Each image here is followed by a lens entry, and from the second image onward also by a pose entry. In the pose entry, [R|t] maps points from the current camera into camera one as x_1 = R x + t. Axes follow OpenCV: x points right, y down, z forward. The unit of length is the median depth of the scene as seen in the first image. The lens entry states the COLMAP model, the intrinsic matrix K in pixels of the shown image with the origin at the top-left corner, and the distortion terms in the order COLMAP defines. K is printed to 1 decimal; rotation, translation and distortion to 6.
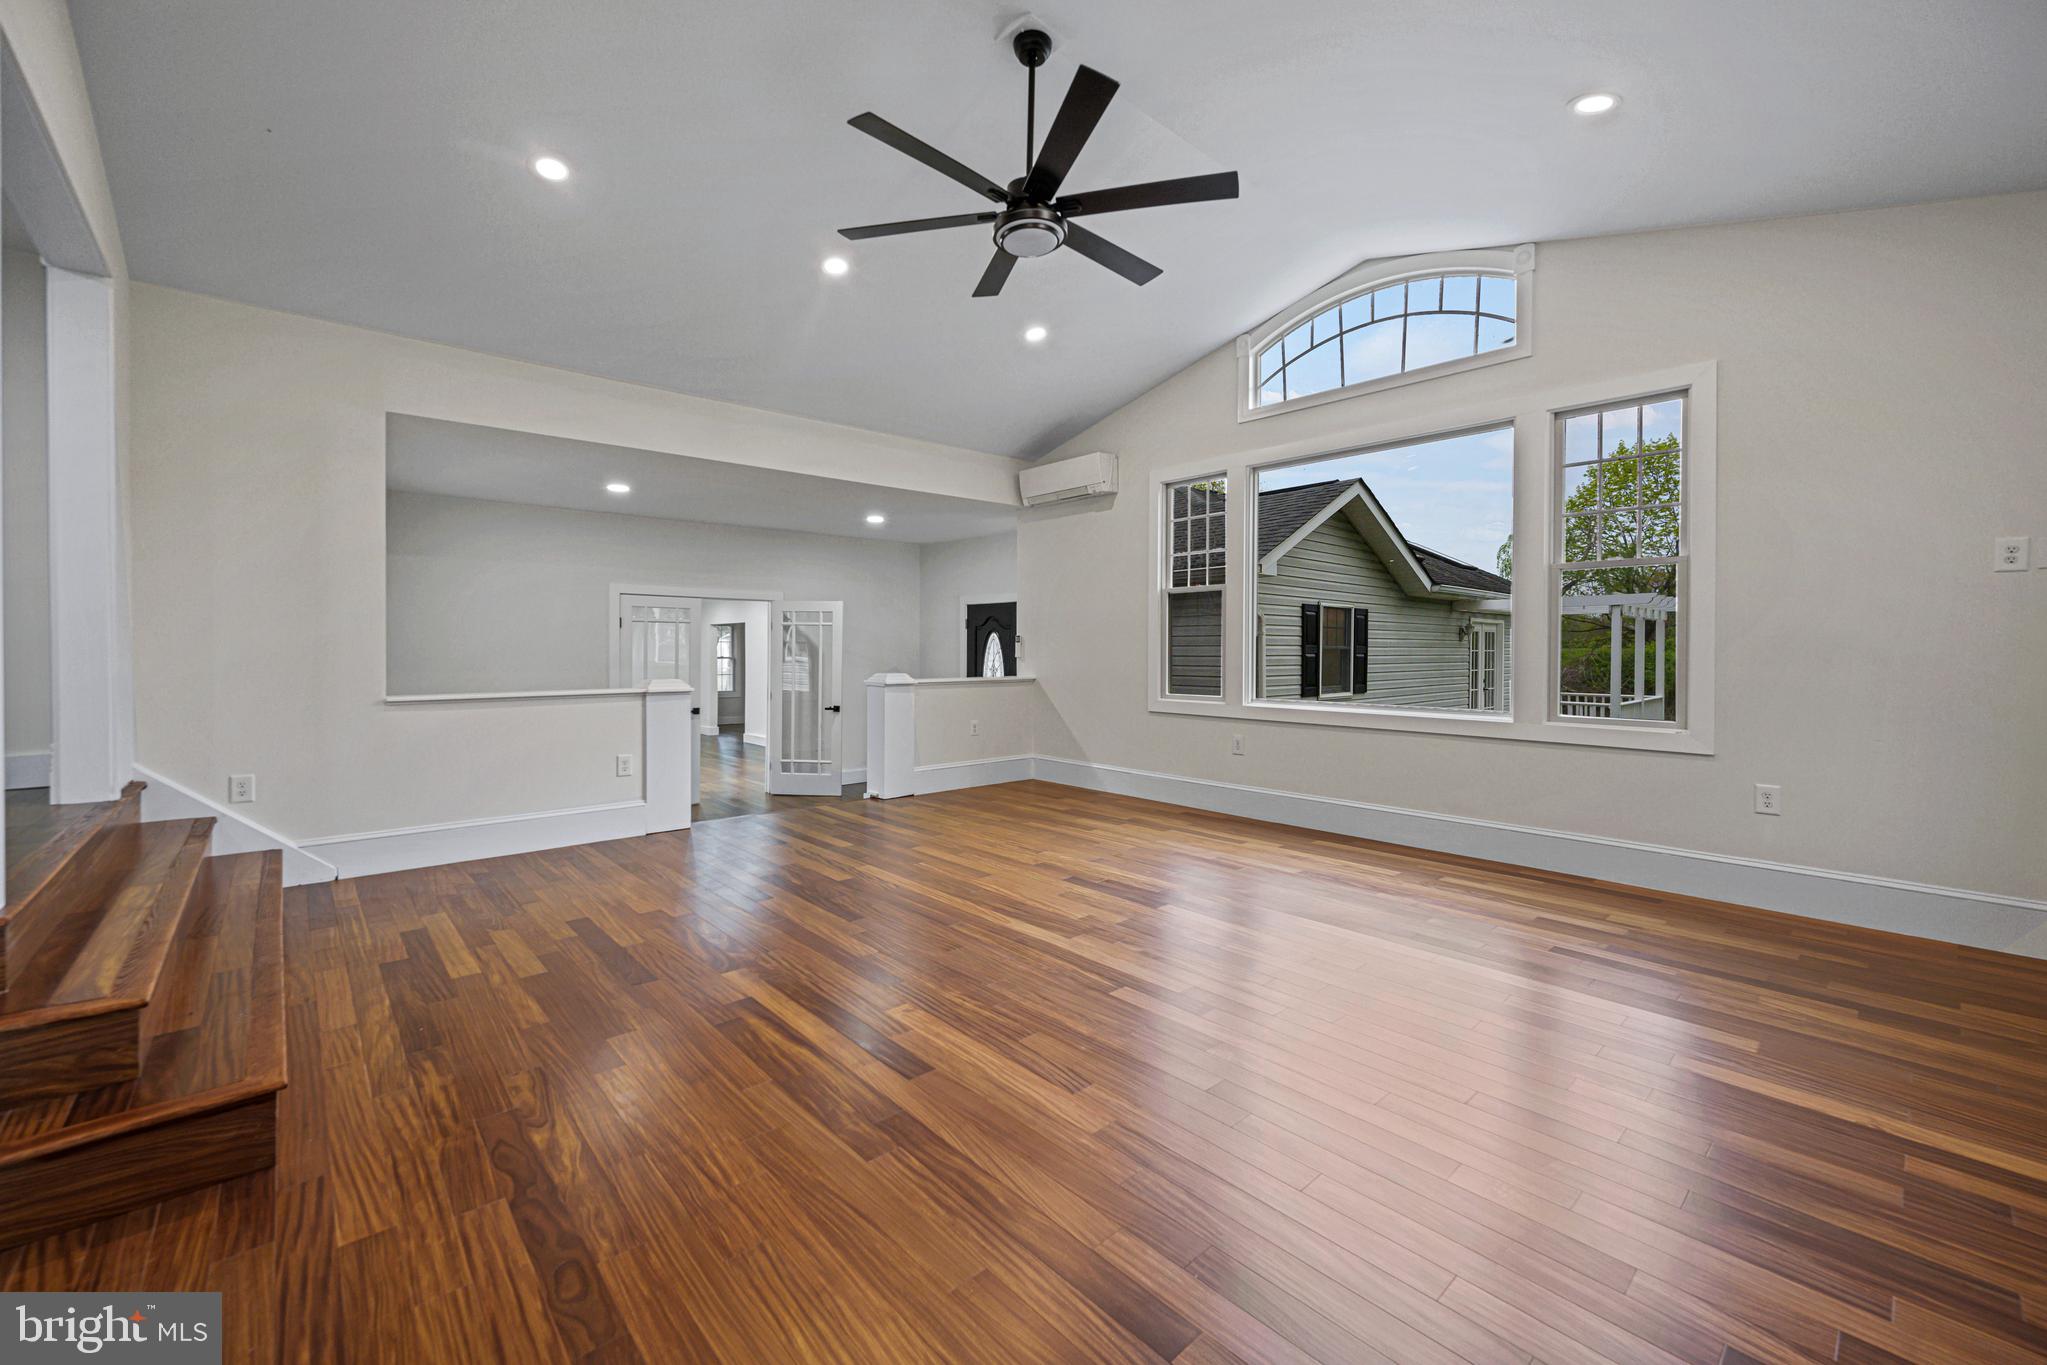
lens RADIAL K [[819.6, 0, 1010.0], [0, 819.6, 652.4], [0, 0, 1]] dist [-0.004926, -0.000260]
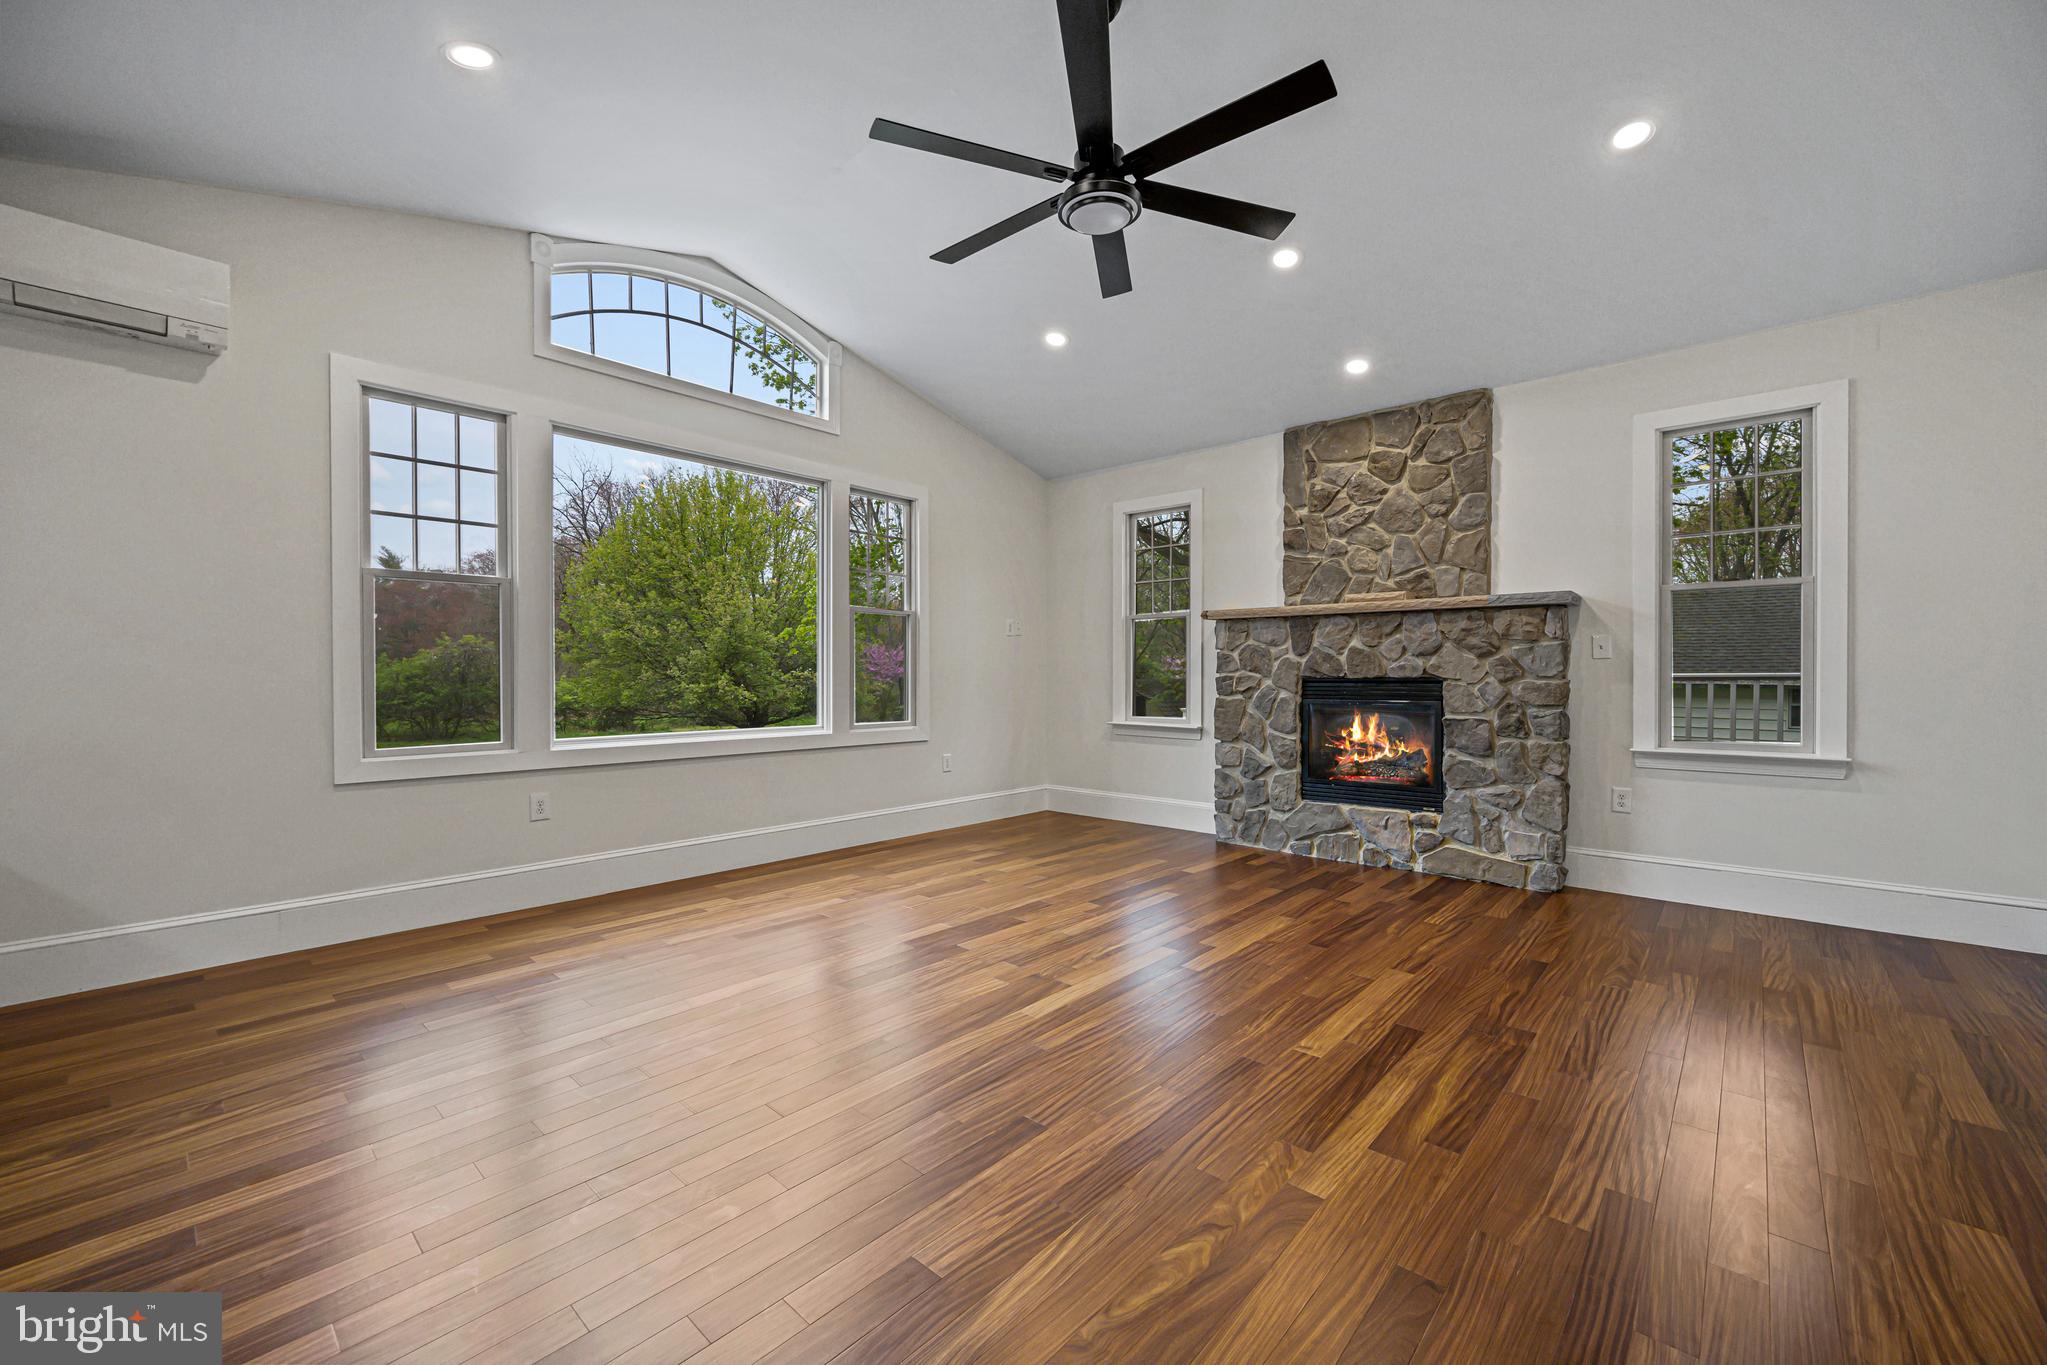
lens RADIAL K [[819.6, 0, 1029.9], [0, 819.6, 680.0], [0, 0, 1]] dist [-0.004926, -0.000260]
pose [[-0.122023, -0.008224, 0.992493, -0.485580], [0.001523, 0.999963, 0.008473, -0.003751], [-0.992526, 0.002545, -0.122005, 0.671338]]
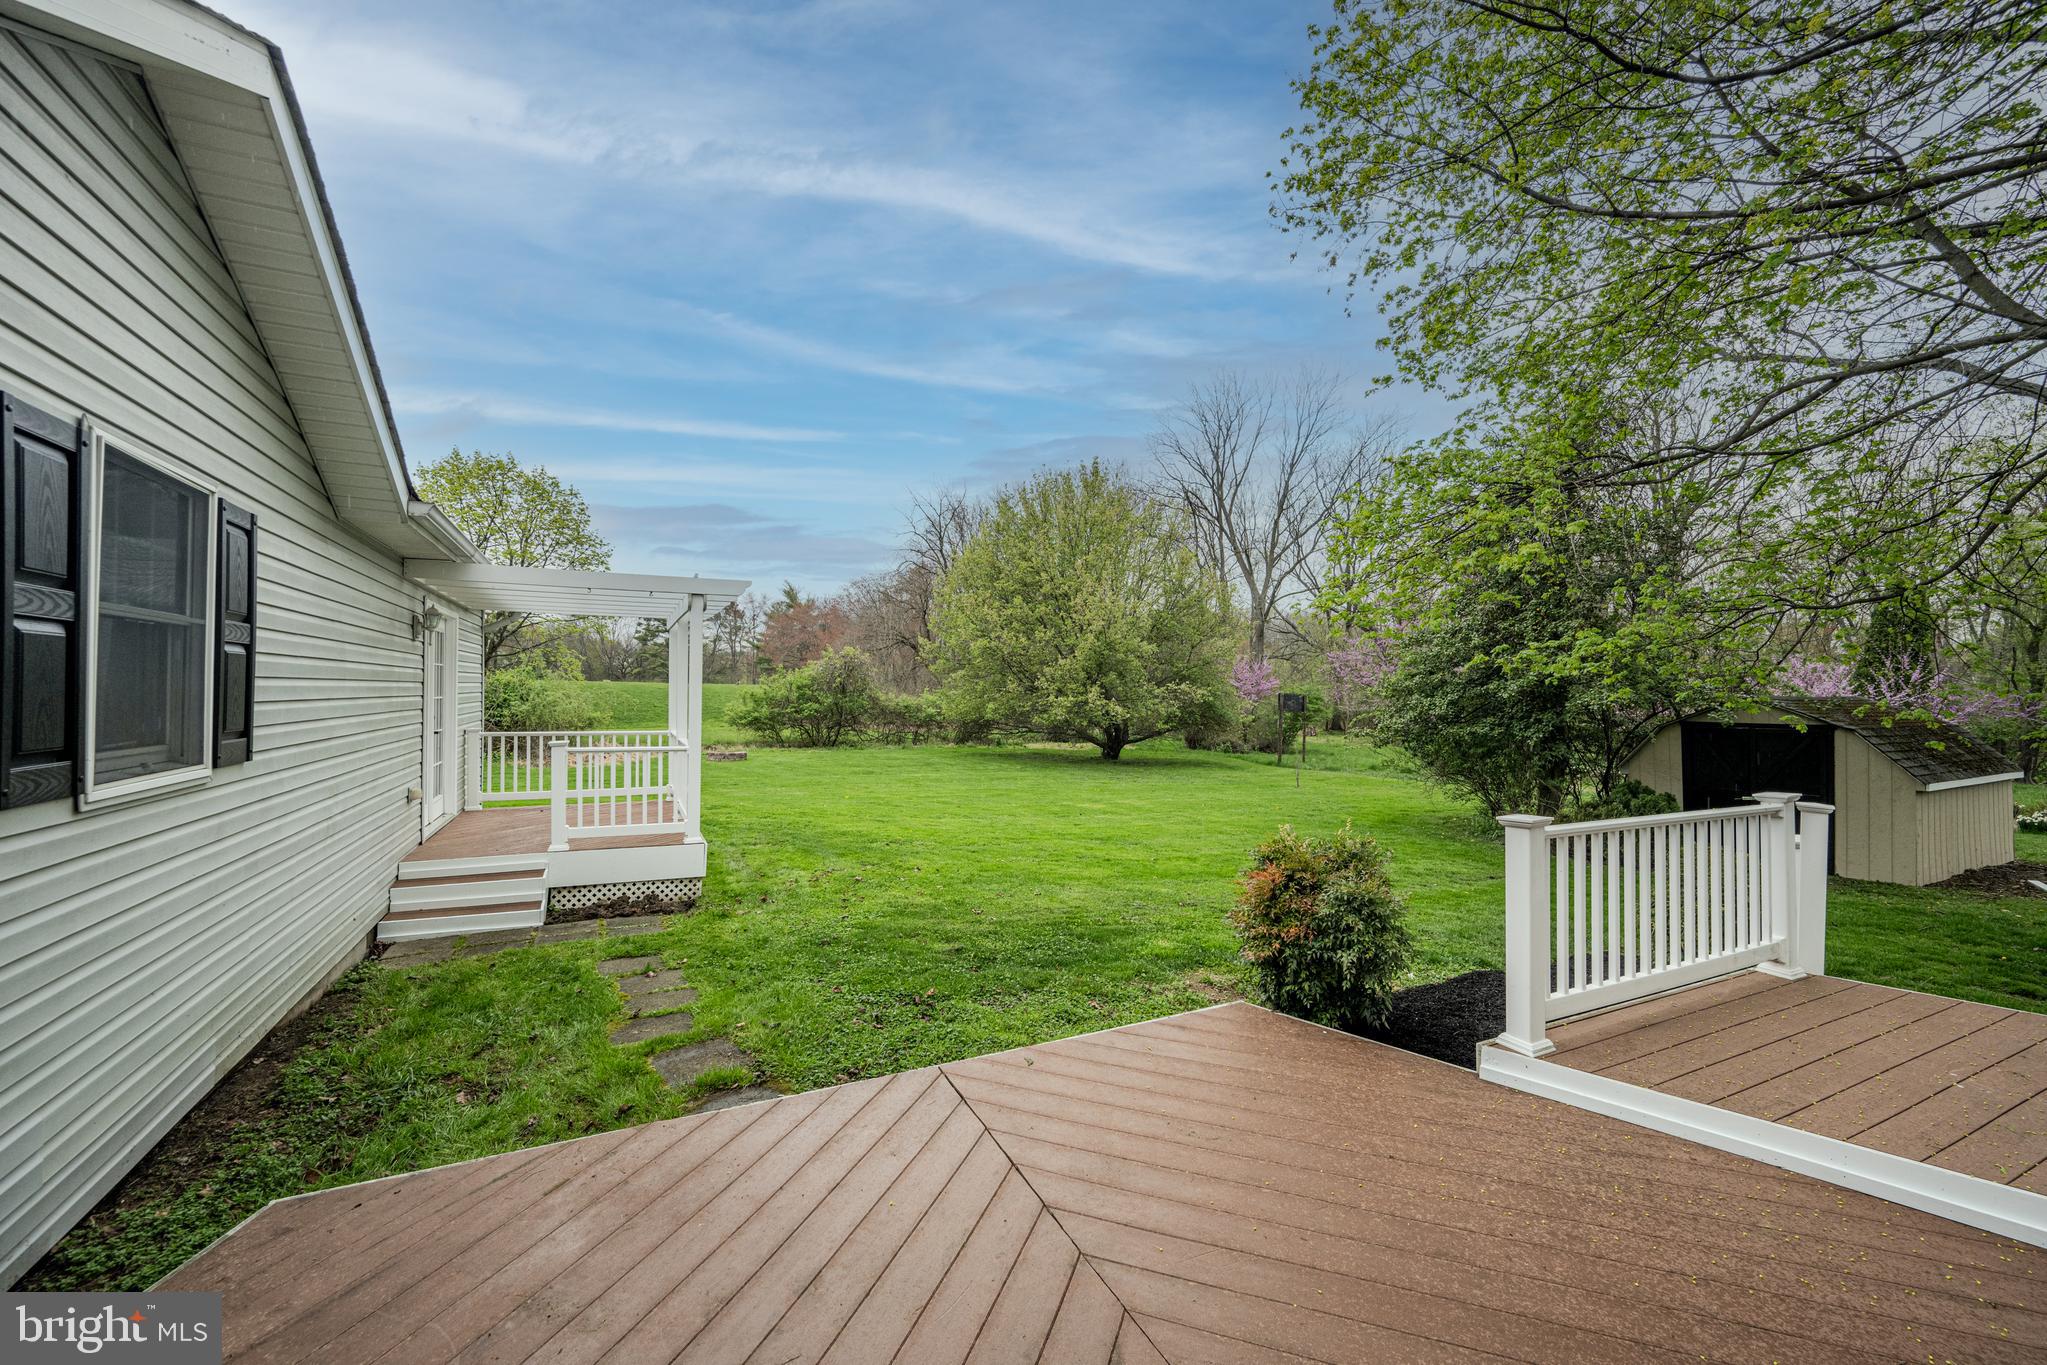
lens RADIAL K [[811.3, 0, 1020.1], [0, 811.3, 691.7], [0, 0, 1]] dist [-0.000950, -0.000039]
pose [[0.262370, 0.002965, 0.964963, 0.372856], [-0.012132, 0.999926, 0.000226, 0.032063], [-0.964891, -0.011766, 0.262387, 1.148188]]
